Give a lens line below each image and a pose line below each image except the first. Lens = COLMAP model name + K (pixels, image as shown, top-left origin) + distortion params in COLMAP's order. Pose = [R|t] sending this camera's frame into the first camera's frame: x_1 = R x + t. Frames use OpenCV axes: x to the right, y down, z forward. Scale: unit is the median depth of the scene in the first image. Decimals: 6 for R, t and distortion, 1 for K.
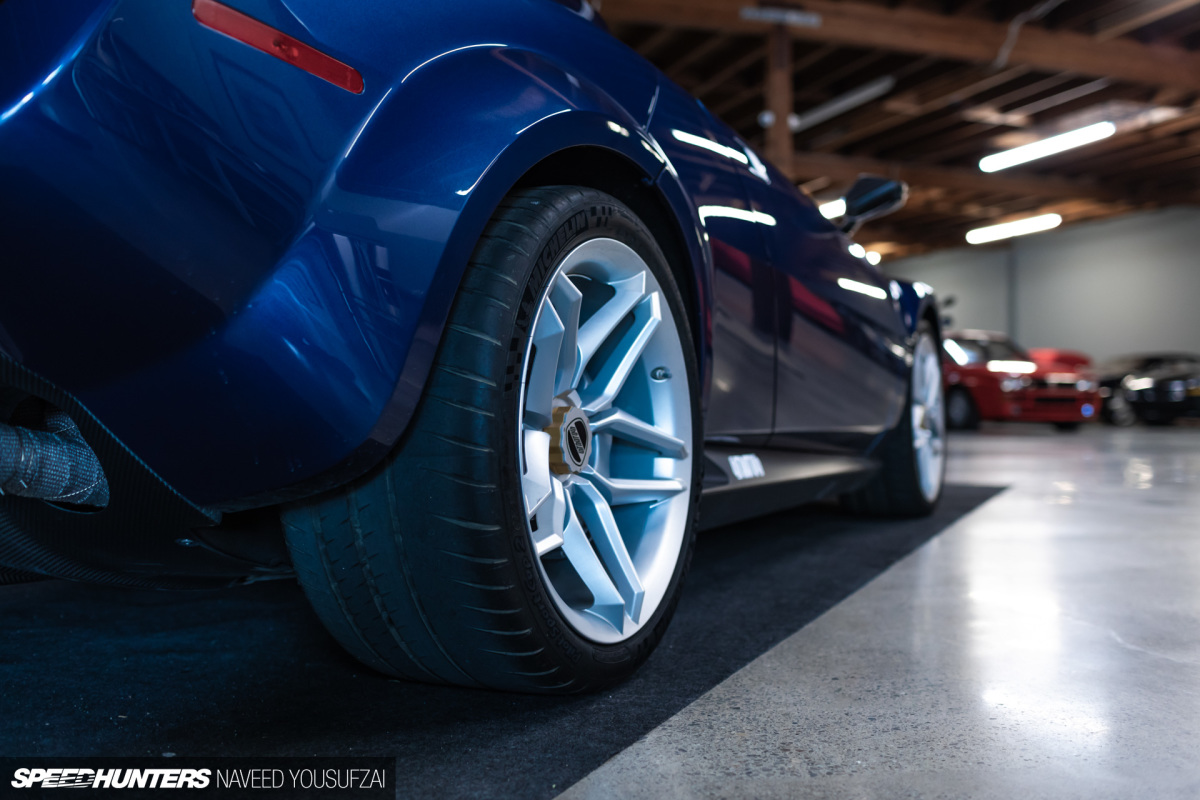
lens RADIAL K [[1145.9, 0, 600.8], [0, 1145.9, 397.9], [0, 0, 1]] dist [0.007731, 0.000000]
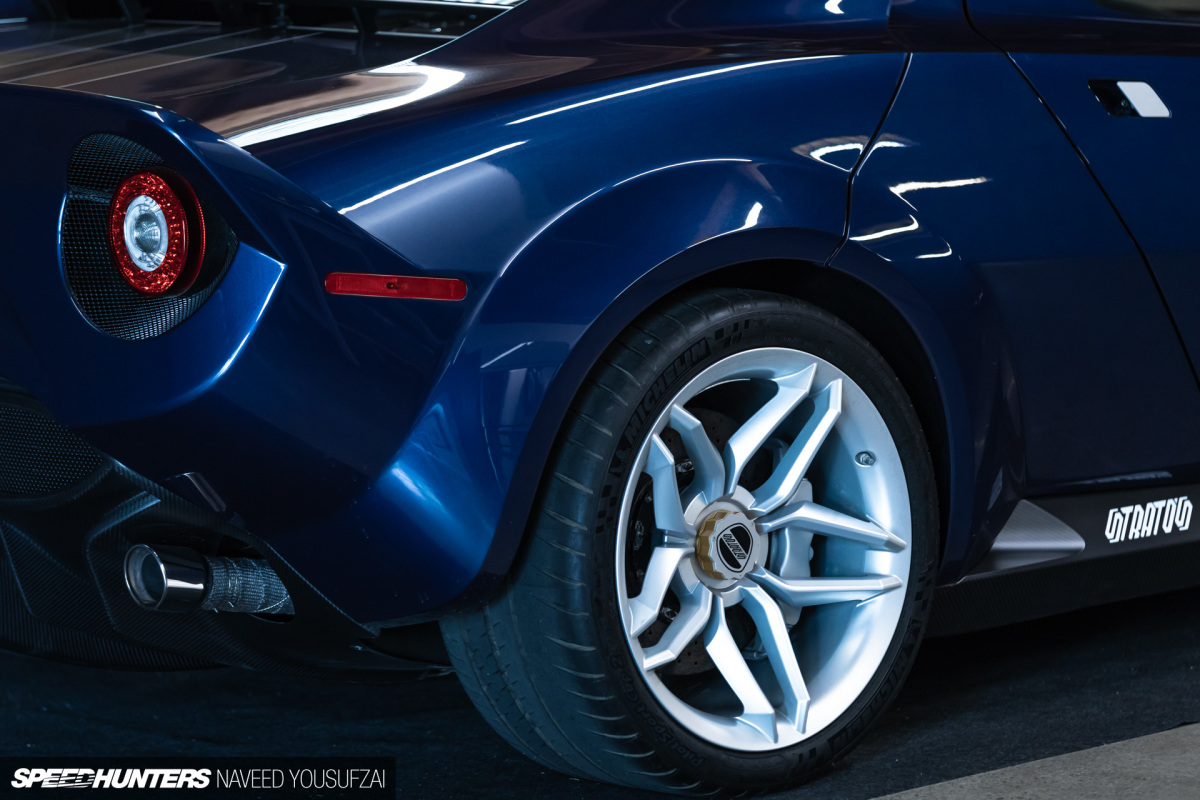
lens RADIAL K [[5482.0, 0, 599.7], [0, 5482.0, 401.1], [0, 0, 1]] dist [0.358223, 0.000000]
pose [[0.922165, 0.019963, -0.386281, 1.680090], [0.036320, 0.989786, 0.137859, -0.736196], [0.385087, -0.141158, 0.912021, -3.300791]]
